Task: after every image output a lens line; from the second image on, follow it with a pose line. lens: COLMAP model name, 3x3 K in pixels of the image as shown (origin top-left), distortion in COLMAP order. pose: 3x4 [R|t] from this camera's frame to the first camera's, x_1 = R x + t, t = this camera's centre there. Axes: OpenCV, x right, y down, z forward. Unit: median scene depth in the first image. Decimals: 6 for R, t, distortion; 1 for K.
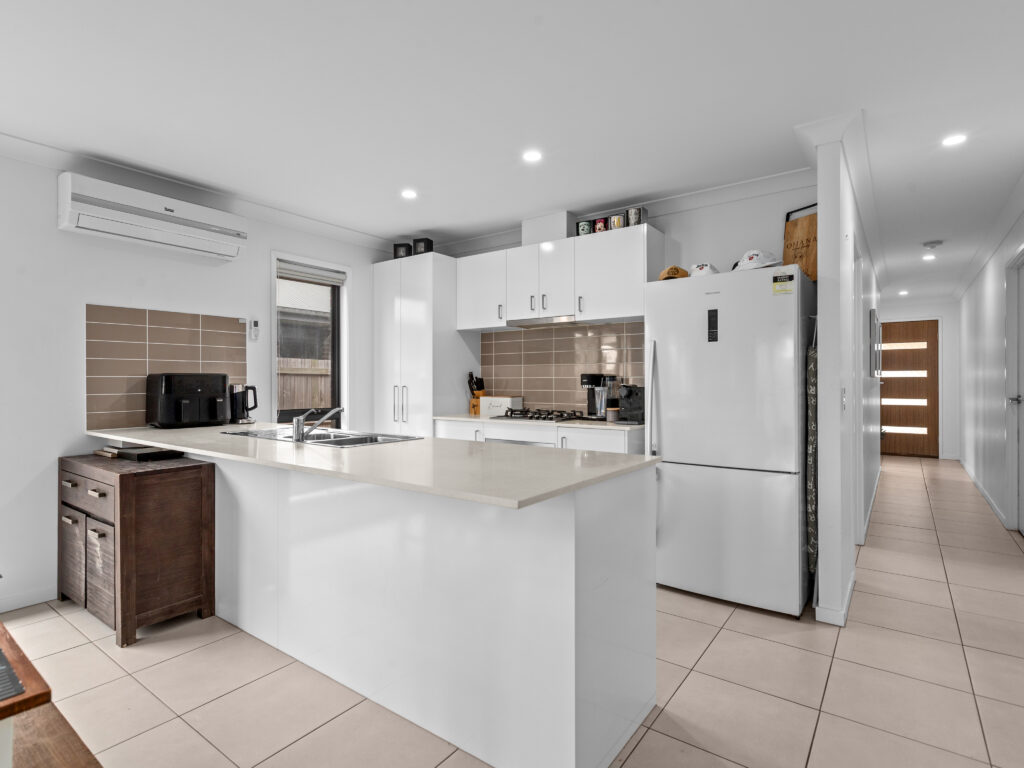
lens RADIAL K [[532.4, 0, 515.5], [0, 532.4, 385.9], [0, 0, 1]] dist [0.000449, 0.000709]
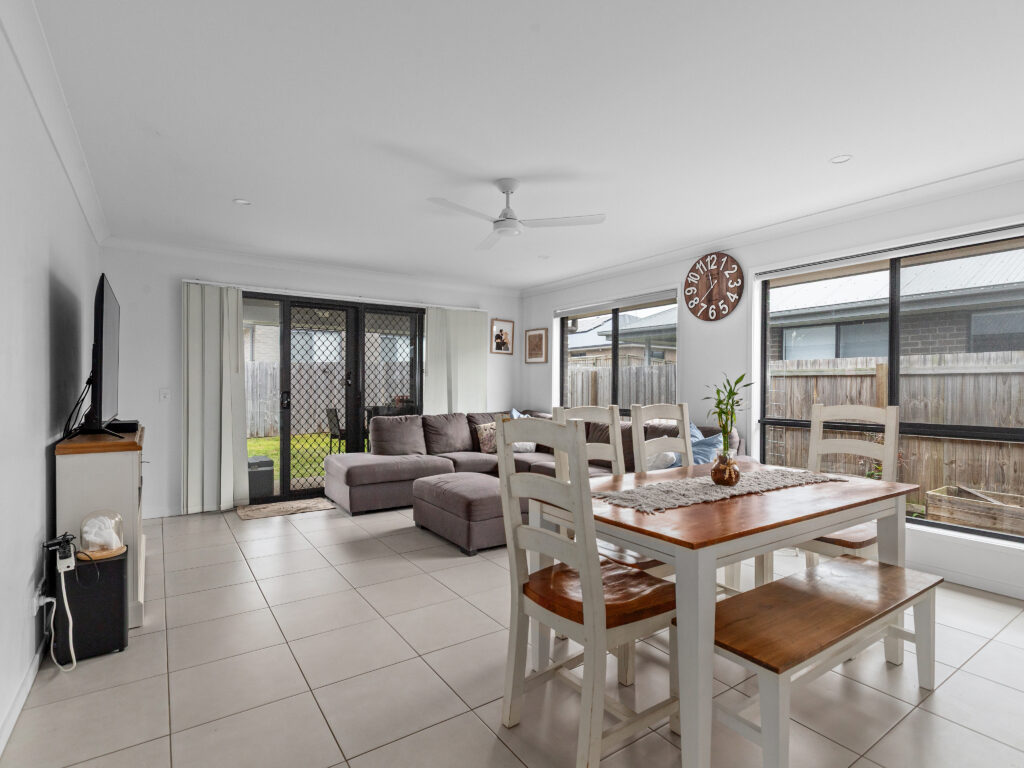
lens RADIAL K [[516.0, 0, 511.6], [0, 516.0, 388.3], [0, 0, 1]] dist [-0.003879, 0.000320]
pose [[-0.332113, 0.002505, -0.943236, 0.214021], [-0.006896, 0.999963, 0.005083, 0.000506], [0.943214, 0.008193, -0.332083, 0.179616]]
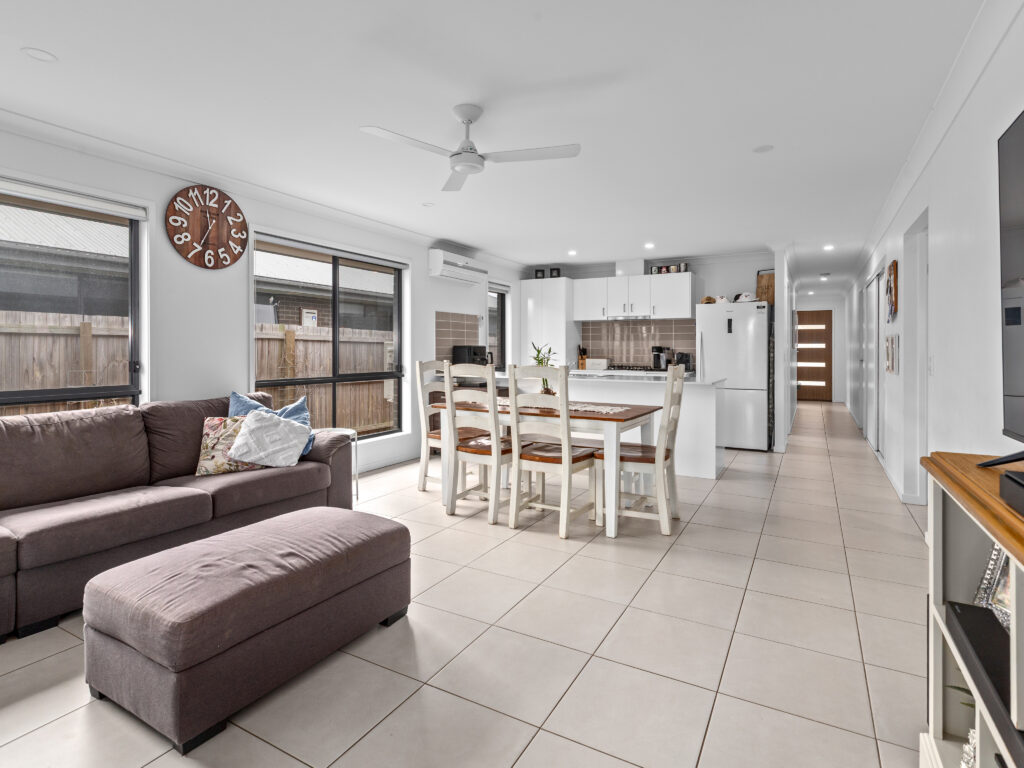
lens RADIAL K [[531.1, 0, 515.9], [0, 531.1, 350.2], [0, 0, 1]] dist [0.000700, 0.000423]
pose [[0.992974, 0.005163, 0.118224, -0.568692], [-0.004408, 0.999968, -0.006648, 0.005974], [-0.118255, 0.006080, 0.992965, -0.805009]]
